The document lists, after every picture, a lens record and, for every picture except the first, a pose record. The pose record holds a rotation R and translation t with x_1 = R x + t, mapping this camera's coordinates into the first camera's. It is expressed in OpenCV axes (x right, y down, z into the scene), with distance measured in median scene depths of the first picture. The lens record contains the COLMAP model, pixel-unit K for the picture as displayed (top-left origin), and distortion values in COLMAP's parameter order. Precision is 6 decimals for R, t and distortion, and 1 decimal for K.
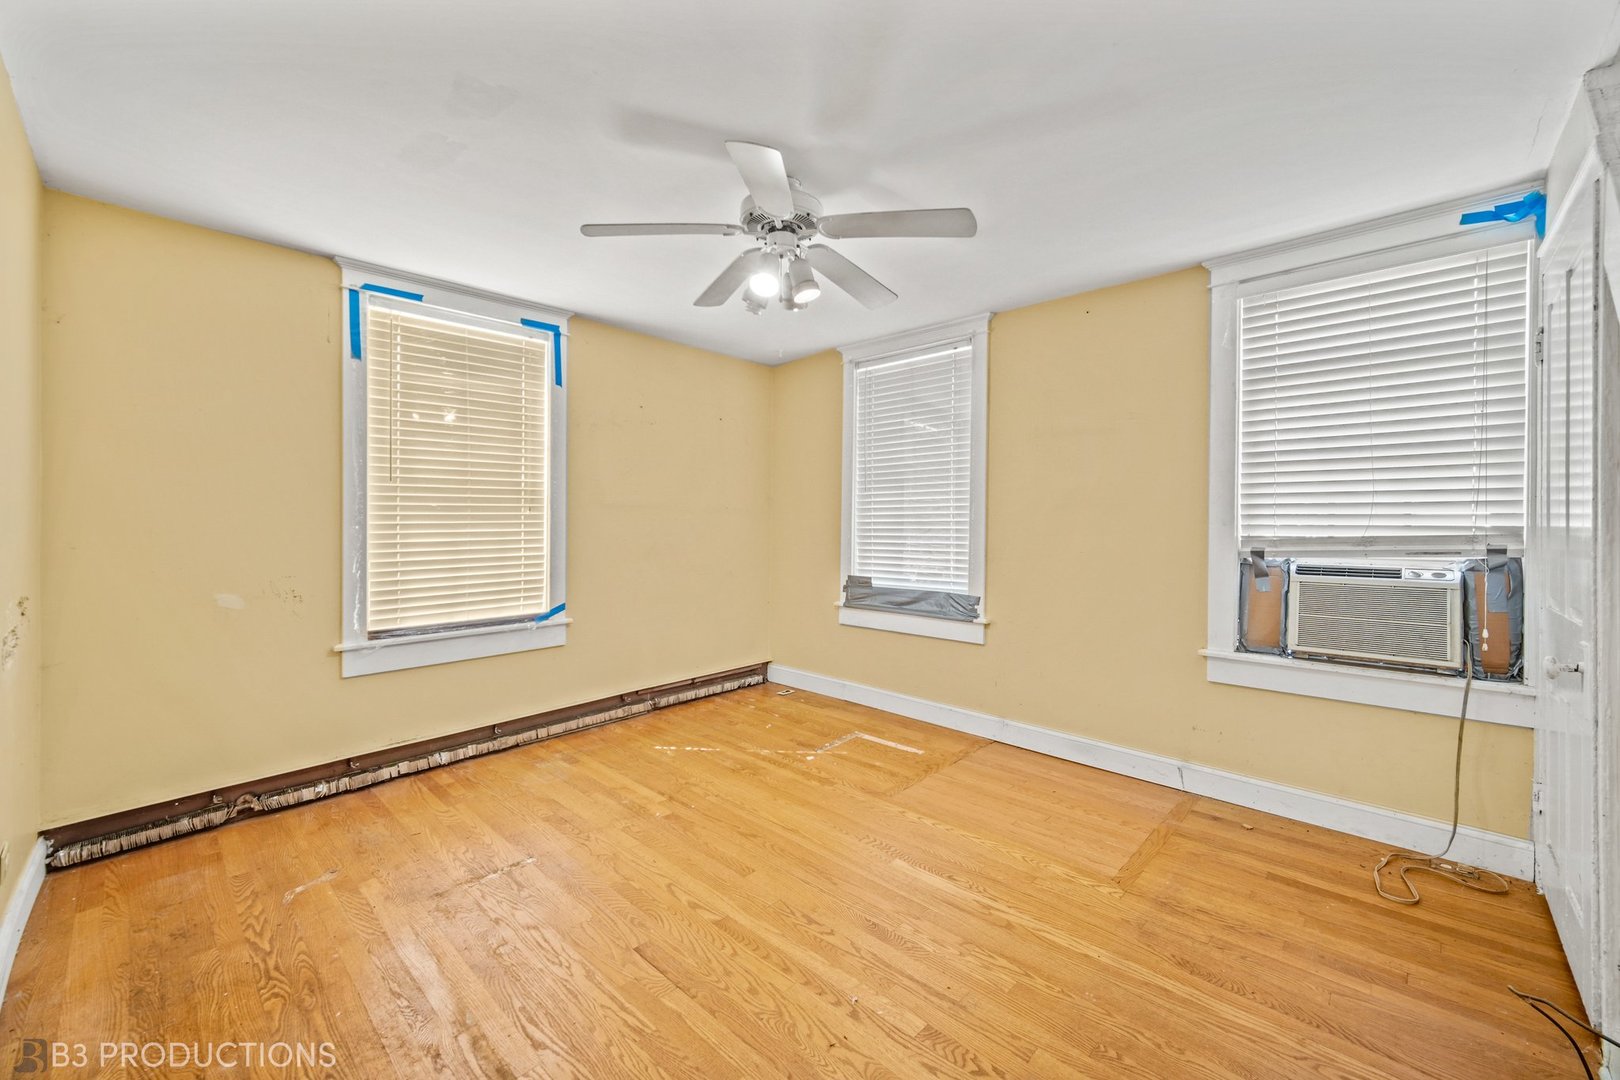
lens RADIAL K [[632.3, 0, 811.3], [0, 632.3, 525.4], [0, 0, 1]] dist [0.001884, 0.000449]
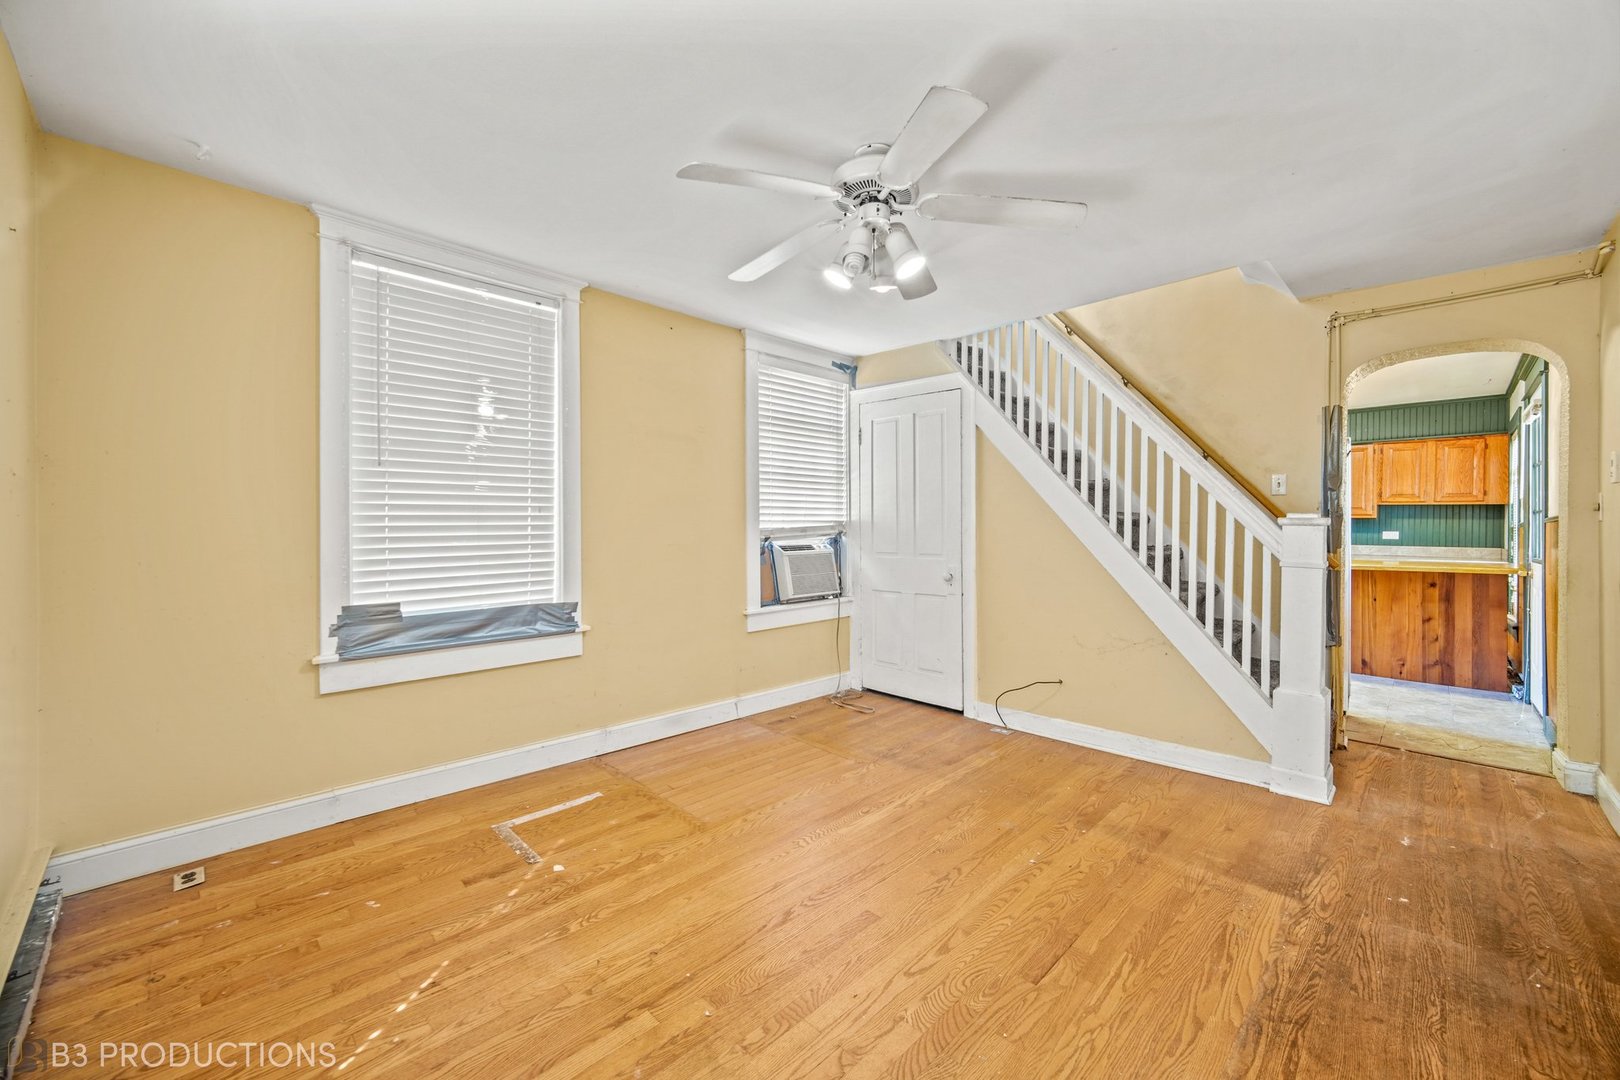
lens RADIAL K [[632.3, 0, 811.3], [0, 632.3, 525.4], [0, 0, 1]] dist [0.001884, 0.000449]
pose [[0.040713, -0.007938, 0.999139, -0.699554], [0.001995, 0.999967, 0.007863, 0.000179], [-0.999169, 0.001673, 0.040728, 0.749332]]
